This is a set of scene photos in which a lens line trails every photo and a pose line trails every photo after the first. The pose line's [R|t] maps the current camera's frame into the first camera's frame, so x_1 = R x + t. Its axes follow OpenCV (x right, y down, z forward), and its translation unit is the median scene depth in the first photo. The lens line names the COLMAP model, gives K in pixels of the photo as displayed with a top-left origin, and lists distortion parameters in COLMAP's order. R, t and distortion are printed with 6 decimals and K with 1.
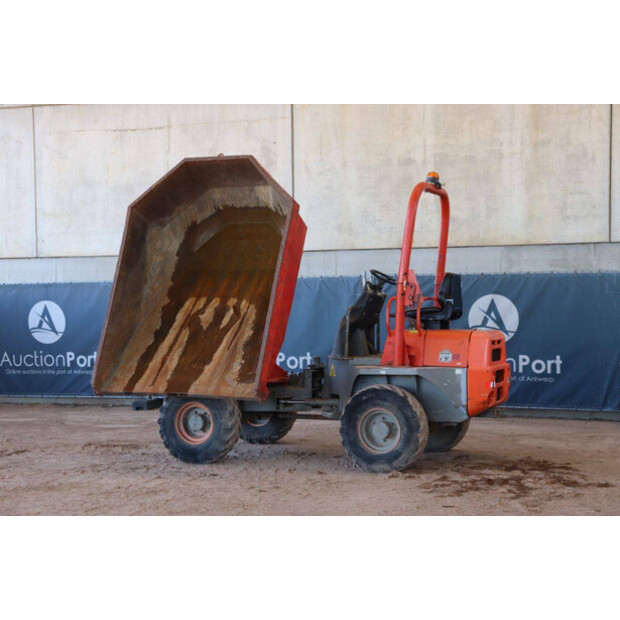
lens RADIAL K [[1107.8, 0, 307.2], [0, 1107.8, 309.0], [0, 0, 1]] dist [0.235002, 0.000000]
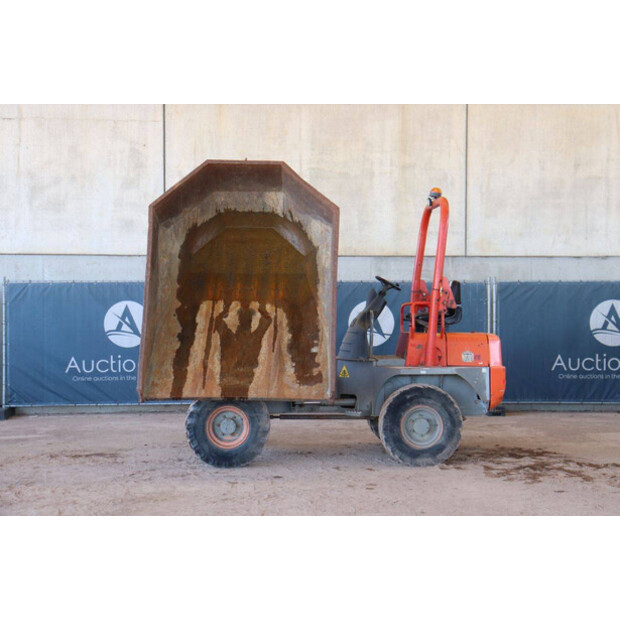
lens RADIAL K [[1050.1, 0, 314.6], [0, 1050.1, 310.4], [0, 0, 1]] dist [0.213680, 0.000000]
pose [[0.907601, 0.006373, 0.419786, -0.375795], [-0.005356, 0.999979, -0.003601, 0.001198], [-0.419800, 0.001019, 0.907616, 0.098889]]
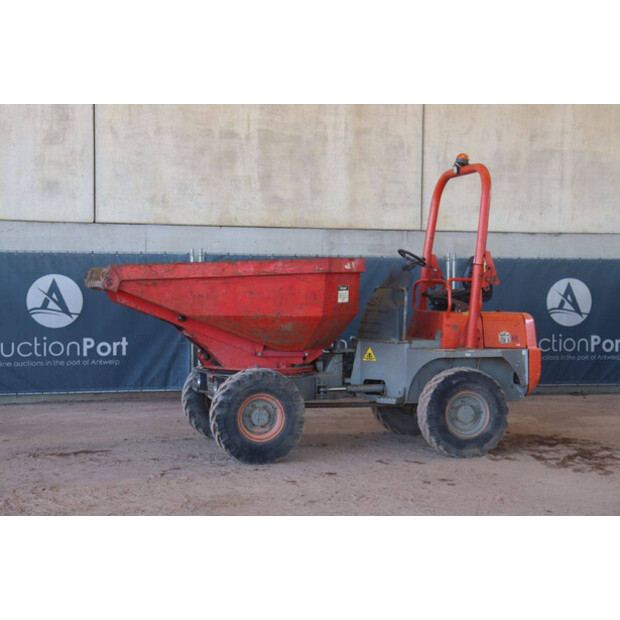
lens RADIAL K [[1103.9, 0, 308.5], [0, 1103.9, 309.1], [0, 0, 1]] dist [0.231146, 0.000000]
pose [[0.804333, 0.001660, 0.594177, -0.519620], [-0.011465, 0.999853, 0.012727, 0.004586], [-0.594068, -0.017049, 0.804234, 0.243200]]
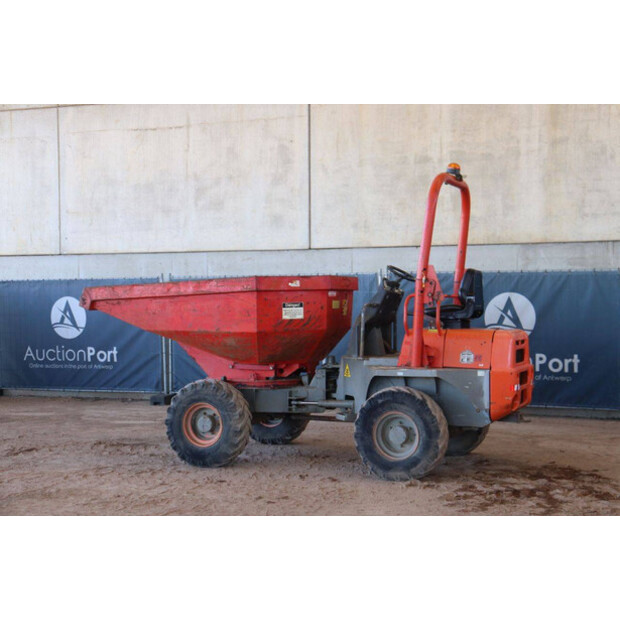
lens RADIAL K [[990.3, 0, 312.4], [0, 990.3, 307.2], [0, 0, 1]] dist [0.182122, 0.000000]
pose [[0.999883, 0.005186, -0.014369, 0.004211], [-0.005160, 0.999985, 0.001834, -0.000672], [0.014379, -0.001759, 0.999895, 0.127416]]
